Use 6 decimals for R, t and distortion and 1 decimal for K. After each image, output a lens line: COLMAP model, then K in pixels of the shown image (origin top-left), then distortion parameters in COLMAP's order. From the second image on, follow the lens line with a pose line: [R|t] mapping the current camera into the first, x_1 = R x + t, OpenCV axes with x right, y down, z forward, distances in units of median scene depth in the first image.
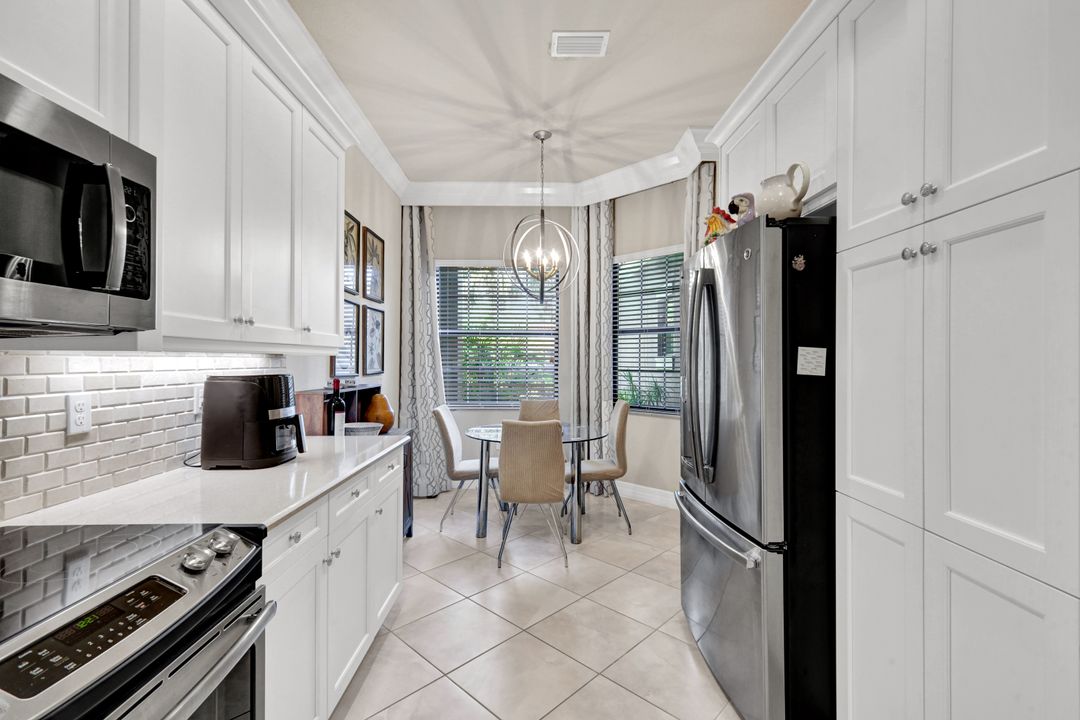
lens RADIAL K [[471.8, 0, 540.0], [0, 471.8, 360.0], [0, 0, 1]] dist [-0.001979, -0.000199]
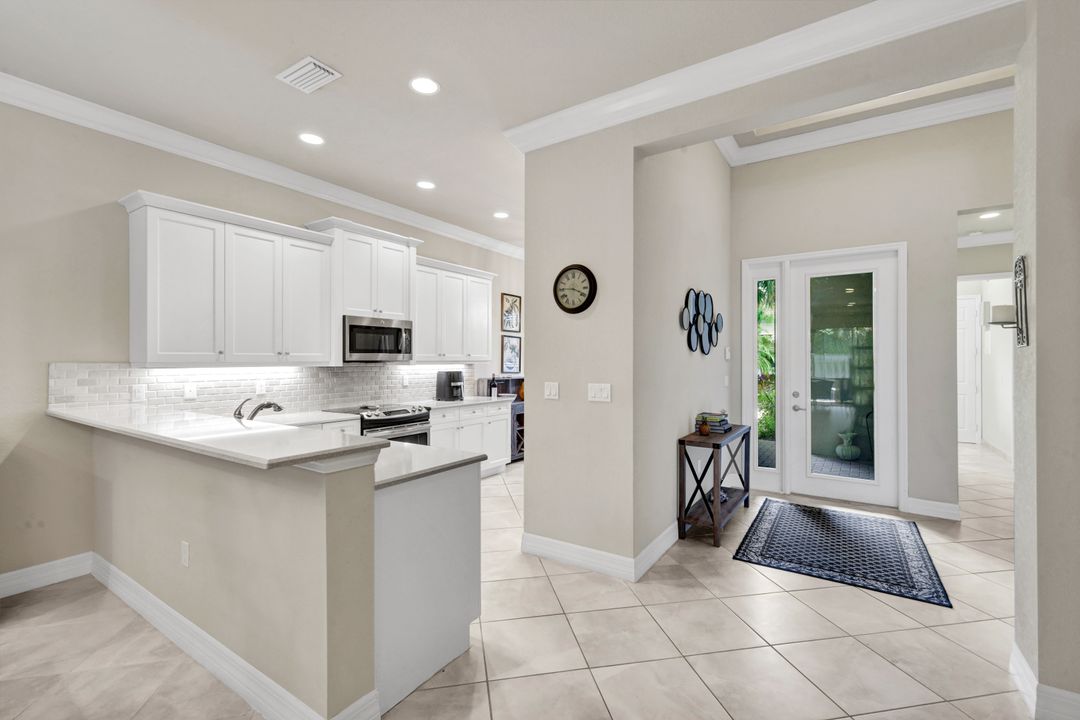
lens RADIAL K [[469.8, 0, 540.0], [0, 469.8, 360.0], [0, 0, 1]] dist [0.006629, -0.000645]
pose [[0.817489, -0.002689, -0.575938, 1.253213], [0.003030, 0.999995, -0.000369, -0.028992], [0.575937, -0.001443, 0.817493, -0.886498]]
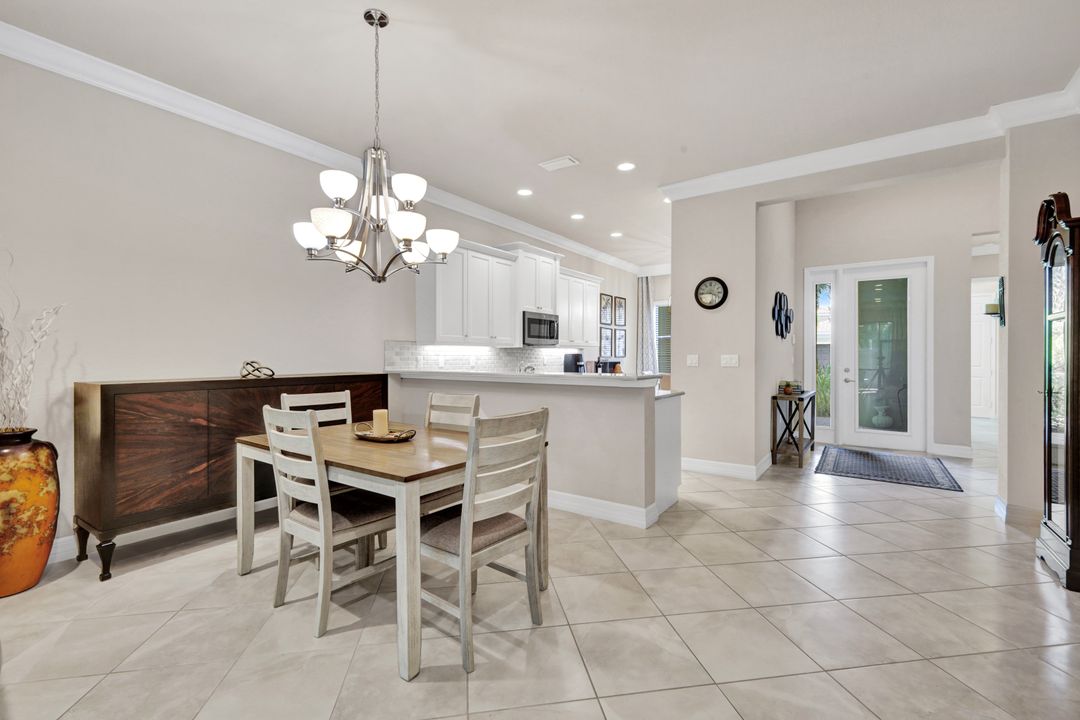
lens RADIAL K [[469.8, 0, 540.0], [0, 469.8, 360.0], [0, 0, 1]] dist [0.006629, -0.000645]
pose [[0.801415, 0.002454, -0.598103, 1.187753], [0.002307, 0.999971, 0.007194, 0.042836], [0.598104, -0.007146, 0.801387, -1.822264]]
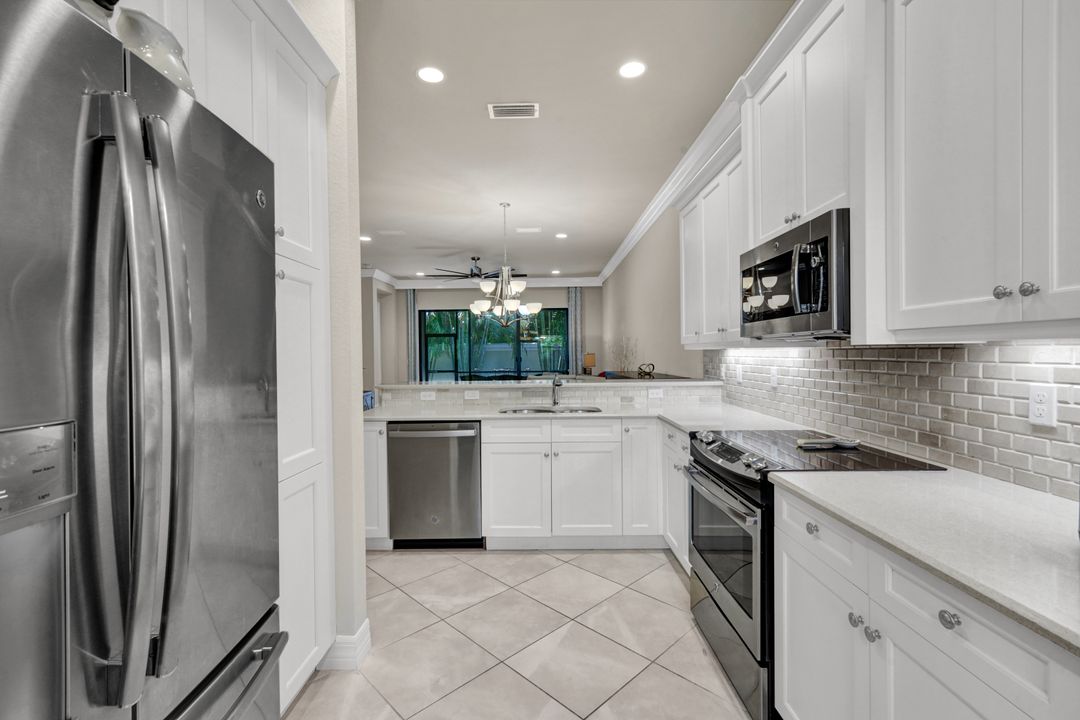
lens RADIAL K [[469.8, 0, 540.0], [0, 469.8, 360.0], [0, 0, 1]] dist [0.006629, -0.000645]
pose [[-0.999731, 0.002331, 0.023084, 0.018503], [0.002620, 0.999918, 0.012516, 0.003718], [-0.023053, 0.012573, -0.999655, 1.158092]]
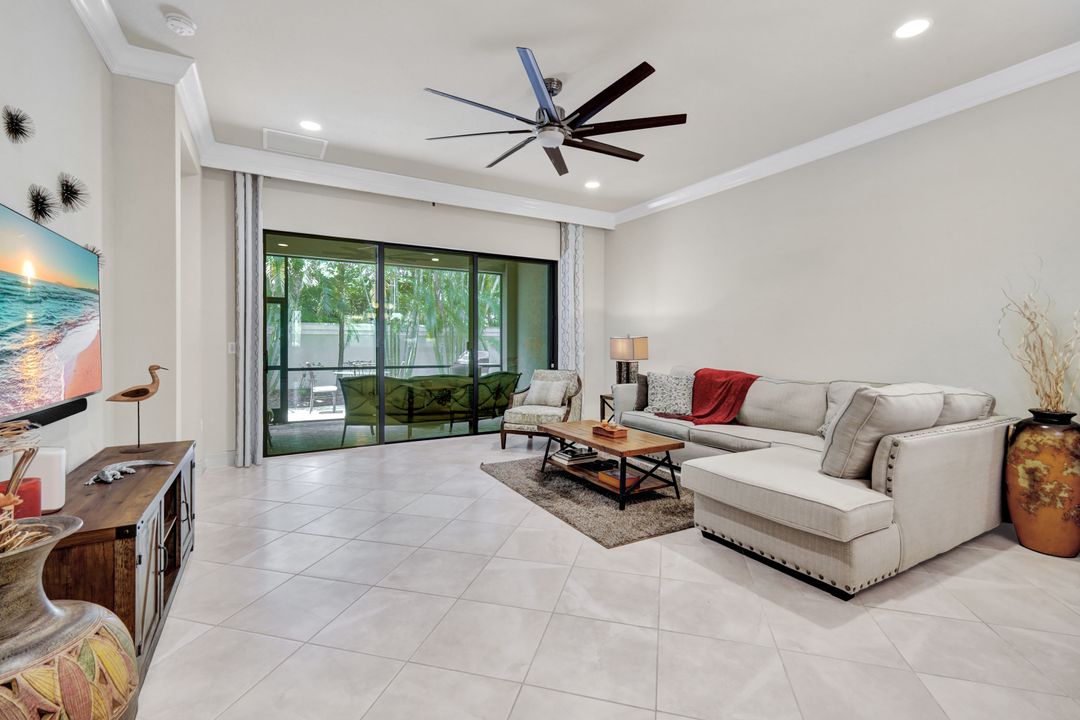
lens RADIAL K [[468.1, 0, 540.5], [0, 468.1, 344.1], [0, 0, 1]] dist [0.000426, -0.000165]
pose [[-0.876402, -0.004971, -0.481554, 1.306446], [-0.006070, 0.999981, 0.000725, 0.043872], [0.481542, 0.003559, -0.876416, -1.299529]]
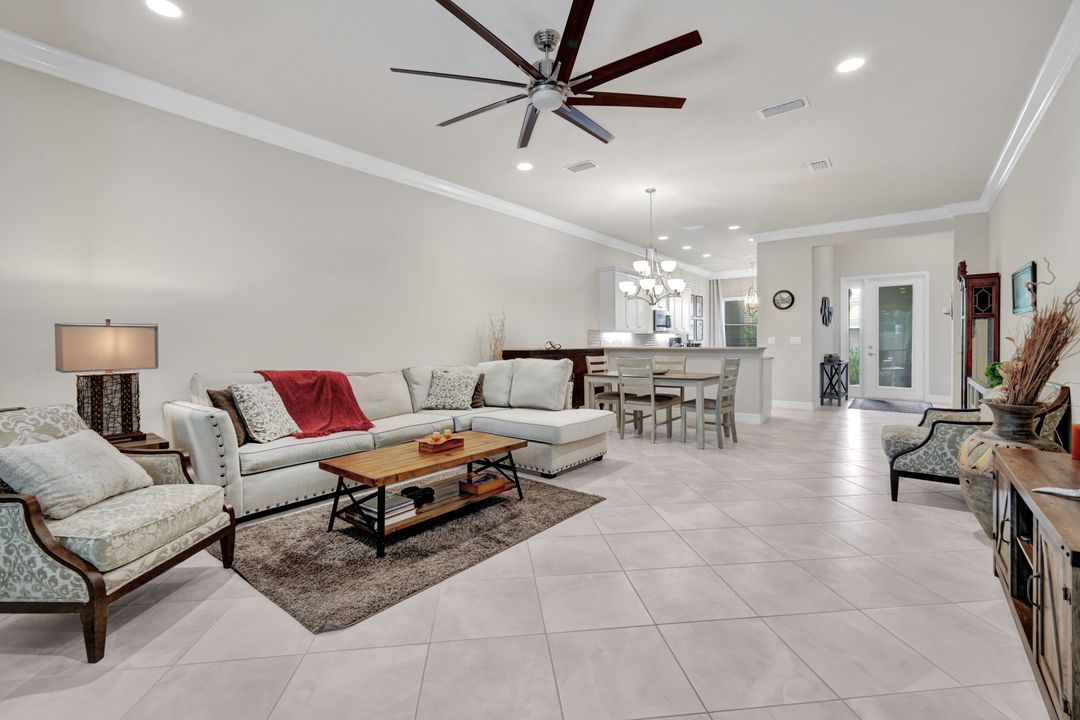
lens RADIAL K [[474.2, 0, 540.4], [0, 474.2, 348.3], [0, 0, 1]] dist [0.011704, 0.000031]
pose [[0.774180, 0.000410, -0.632966, 1.376037], [0.008605, 0.999901, 0.011172, 0.064584], [0.632907, -0.014096, 0.774099, -3.521577]]
